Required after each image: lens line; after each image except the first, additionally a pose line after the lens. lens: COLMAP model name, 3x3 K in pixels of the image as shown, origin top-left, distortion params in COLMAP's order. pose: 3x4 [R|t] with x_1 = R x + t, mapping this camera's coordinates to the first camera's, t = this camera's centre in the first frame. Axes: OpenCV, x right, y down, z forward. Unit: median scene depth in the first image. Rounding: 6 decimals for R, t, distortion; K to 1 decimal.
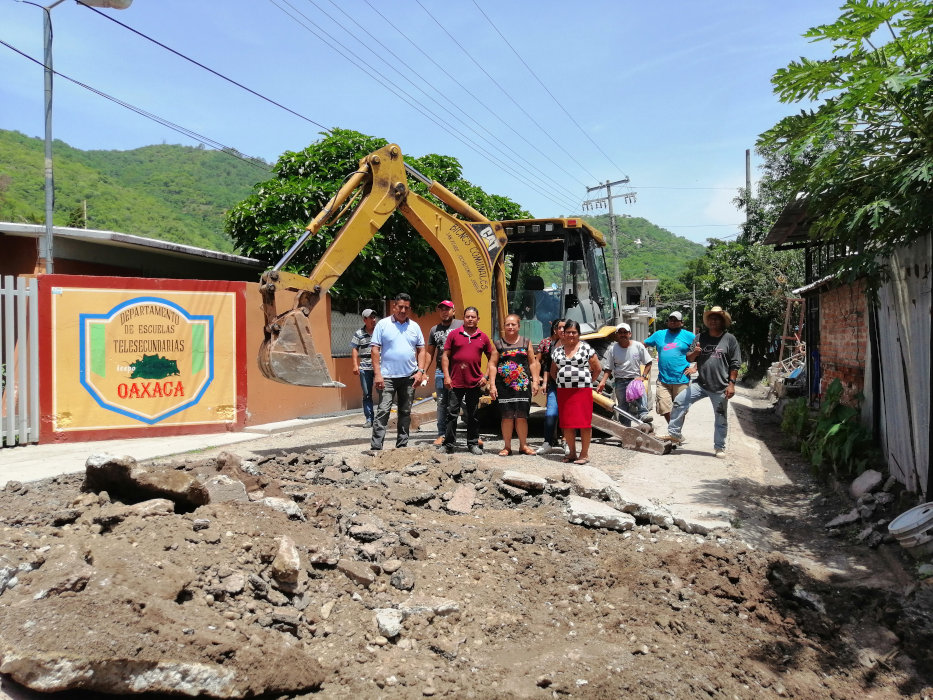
lens RADIAL K [[720.8, 0, 466.5], [0, 720.8, 350.0], [0, 0, 1]] dist [-0.027231, 0.056295]
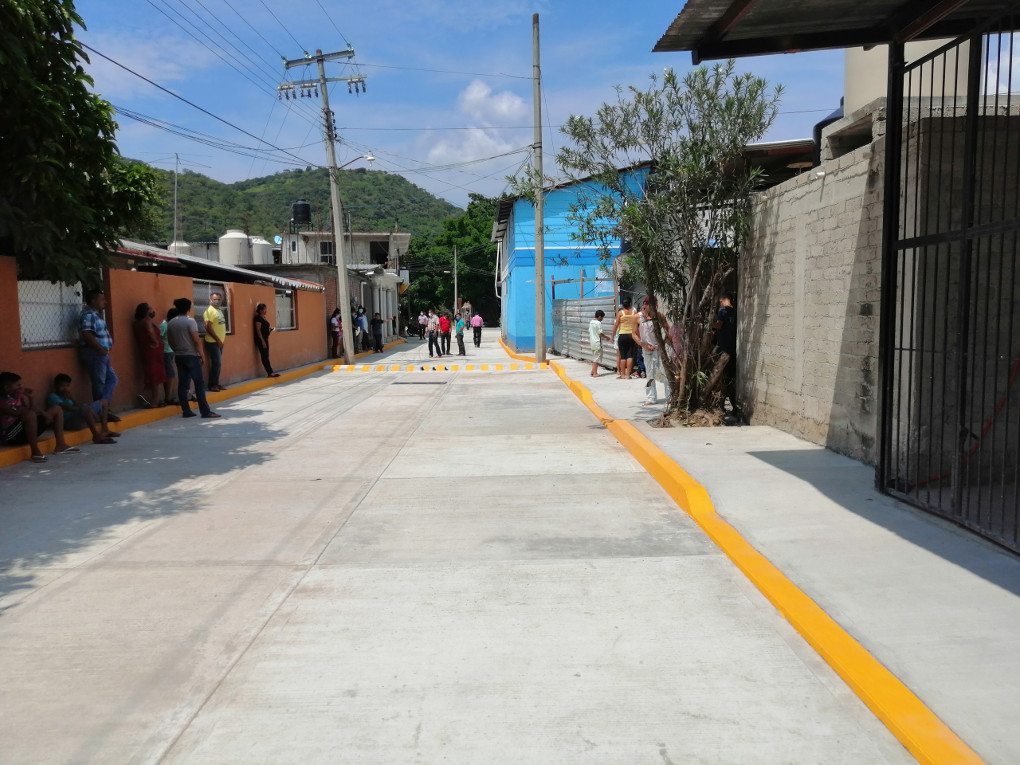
lens RADIAL K [[788.6, 0, 509.8], [0, 788.6, 383.6], [0, 0, 1]] dist [-0.026363, 0.052944]
pose [[0.930280, -0.026331, 0.365905, 0.560992], [-0.002399, 0.996963, 0.077841, -0.043246], [-0.366844, -0.073292, 0.927391, 1.786816]]
